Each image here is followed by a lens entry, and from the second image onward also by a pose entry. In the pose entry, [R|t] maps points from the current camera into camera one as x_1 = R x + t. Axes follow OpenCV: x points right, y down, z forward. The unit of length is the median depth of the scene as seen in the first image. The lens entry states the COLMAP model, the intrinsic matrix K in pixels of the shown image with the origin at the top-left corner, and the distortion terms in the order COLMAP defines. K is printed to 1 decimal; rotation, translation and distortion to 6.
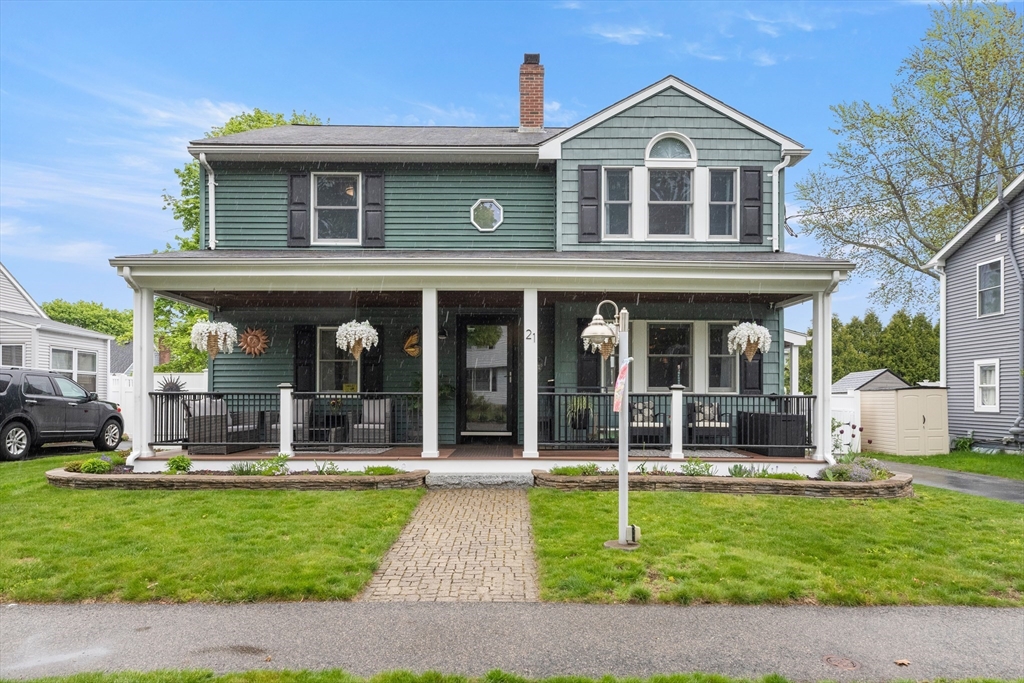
lens RADIAL K [[644.3, 0, 511.6], [0, 644.3, 397.7], [0, 0, 1]] dist [0.001637, -0.000502]
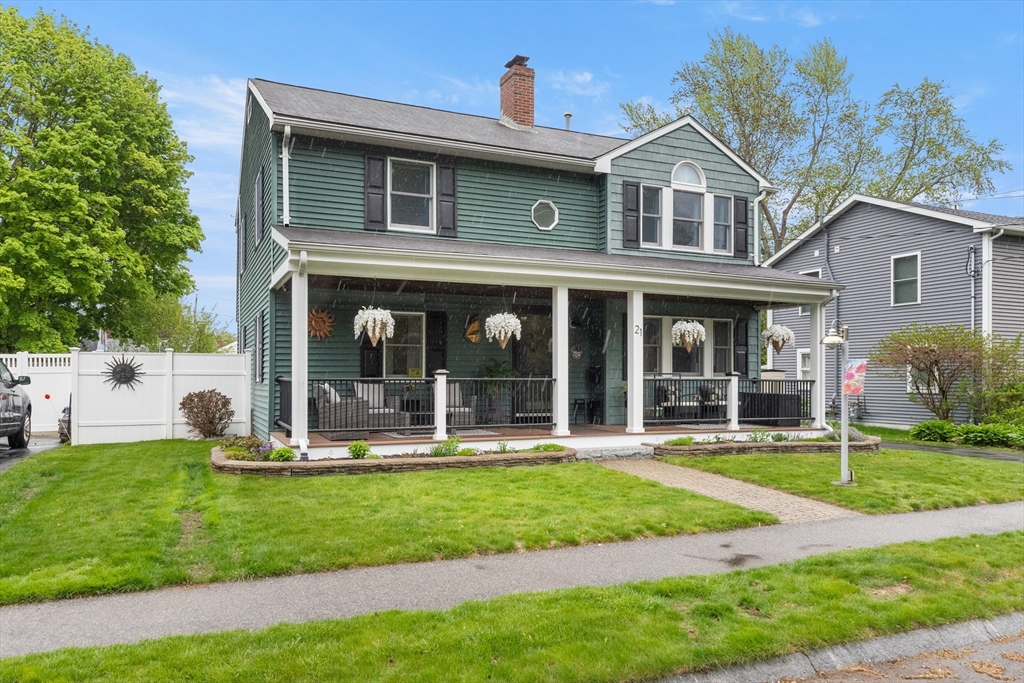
lens RADIAL K [[726.4, 0, 512.2], [0, 726.4, 377.8], [0, 0, 1]] dist [-0.003540, -0.000972]
pose [[0.914929, -0.001009, 0.403613, -0.604016], [-0.000410, 0.999994, 0.003428, -0.010998], [-0.403614, -0.003302, 0.914923, -0.112492]]
